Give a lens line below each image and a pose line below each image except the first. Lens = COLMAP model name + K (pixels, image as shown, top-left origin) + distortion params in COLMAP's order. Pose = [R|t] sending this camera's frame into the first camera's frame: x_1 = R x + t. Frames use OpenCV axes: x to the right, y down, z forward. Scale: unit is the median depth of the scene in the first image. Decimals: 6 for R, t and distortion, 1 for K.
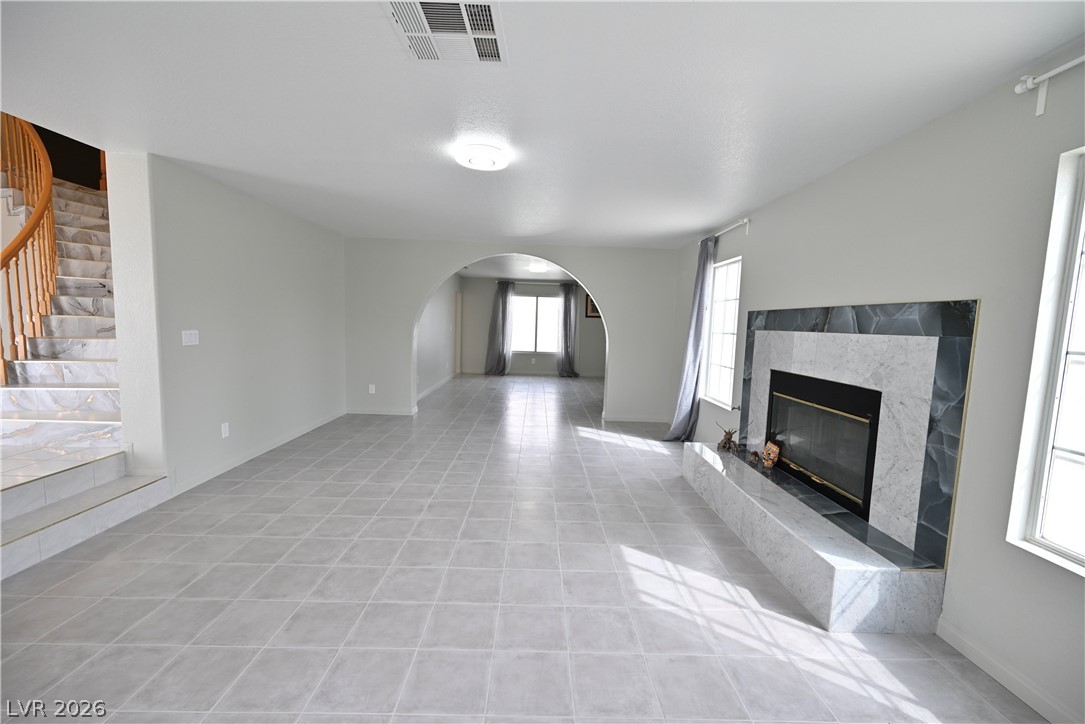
lens RADIAL K [[452.8, 0, 548.0], [0, 452.8, 365.7], [0, 0, 1]] dist [-0.002137, 0.000148]
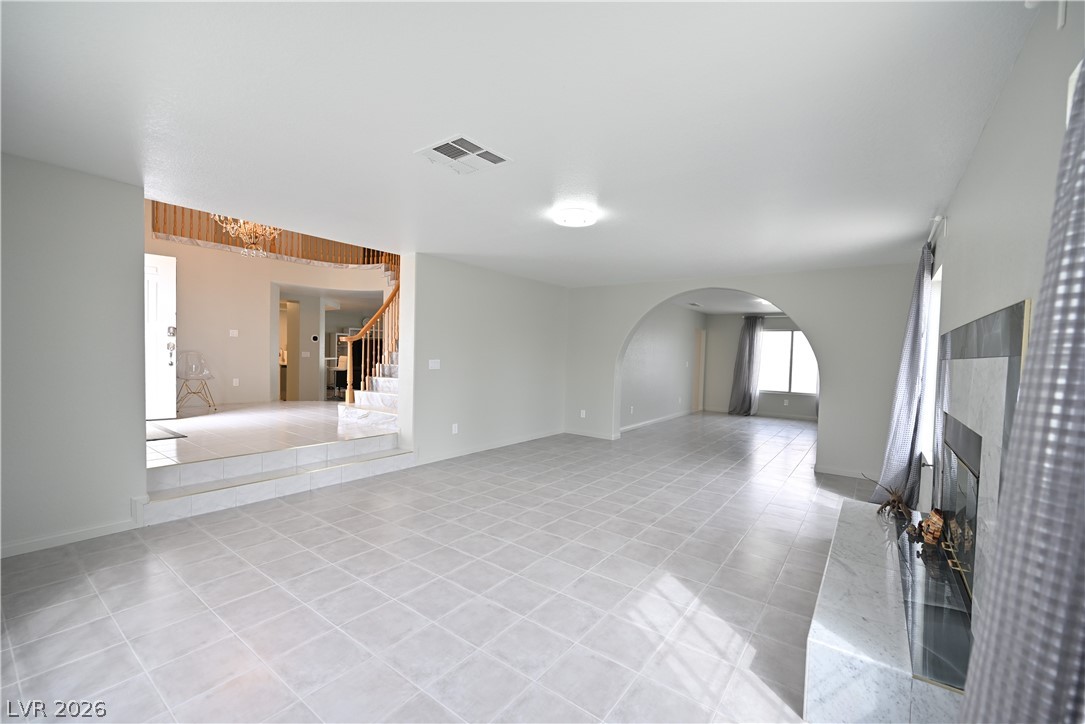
lens RADIAL K [[451.3, 0, 543.6], [0, 451.3, 366.3], [0, 0, 1]] dist [-0.000247, 0.000015]
pose [[0.790339, 0.007755, -0.612621, 0.570084], [-0.061727, 0.995840, -0.067029, 0.032211], [0.609552, 0.090791, 0.787530, 0.019136]]
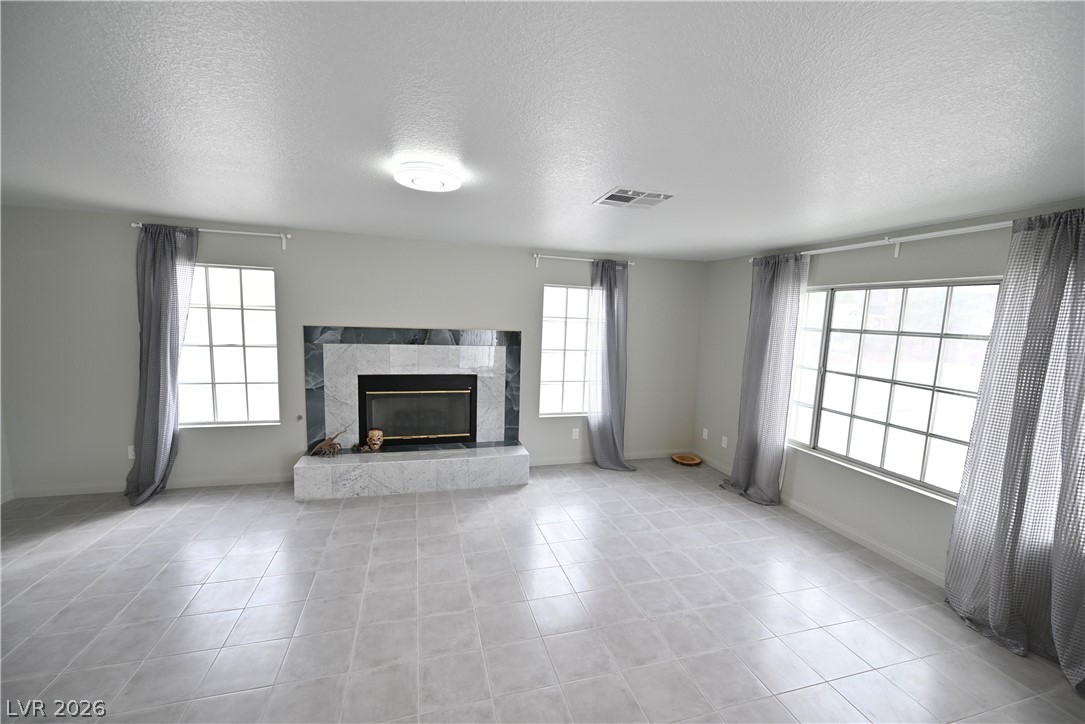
lens RADIAL K [[450.2, 0, 548.0], [0, 450.2, 368.0], [0, 0, 1]] dist [-0.001157, 0.000293]
pose [[-0.265517, -0.154241, 0.951688, -1.086811], [0.047135, 0.983863, 0.172606, -0.265558], [-0.962953, 0.090688, -0.253962, 1.084244]]
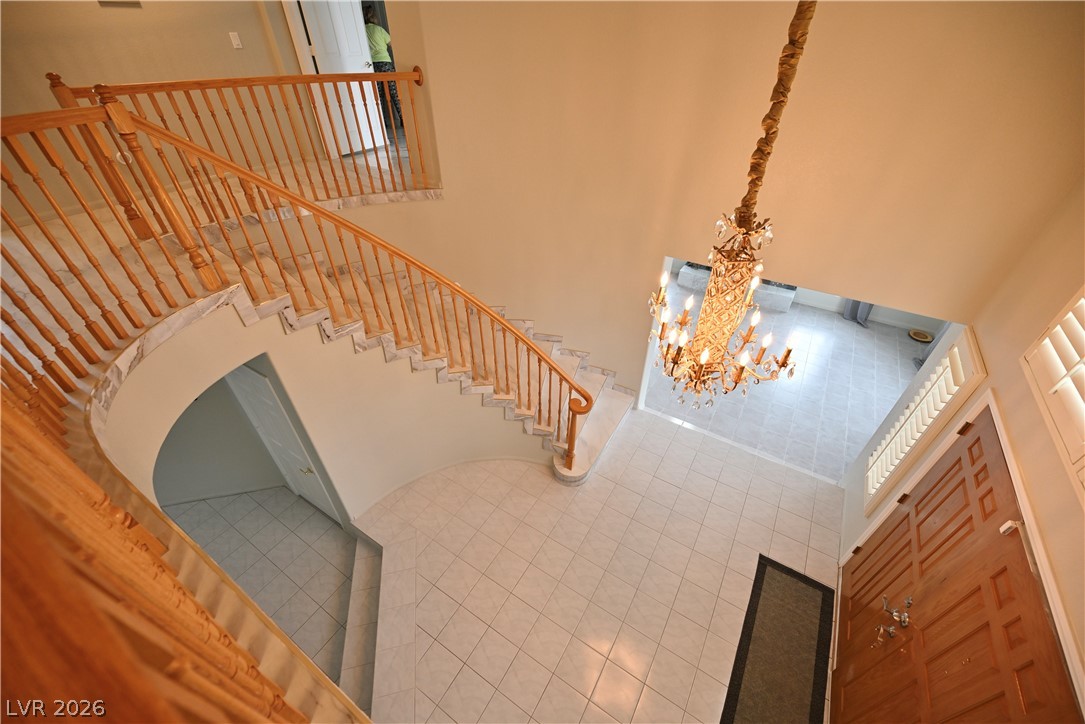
lens RADIAL K [[422.3, 0, 544.5], [0, 422.3, 361.7], [0, 0, 1]] dist [-0.001040, -0.000123]
pose [[0.544725, -0.537503, 0.643712, -2.517172], [0.093835, 0.801835, 0.590131, -1.162767], [-0.833349, -0.261056, 0.487216, 0.652477]]
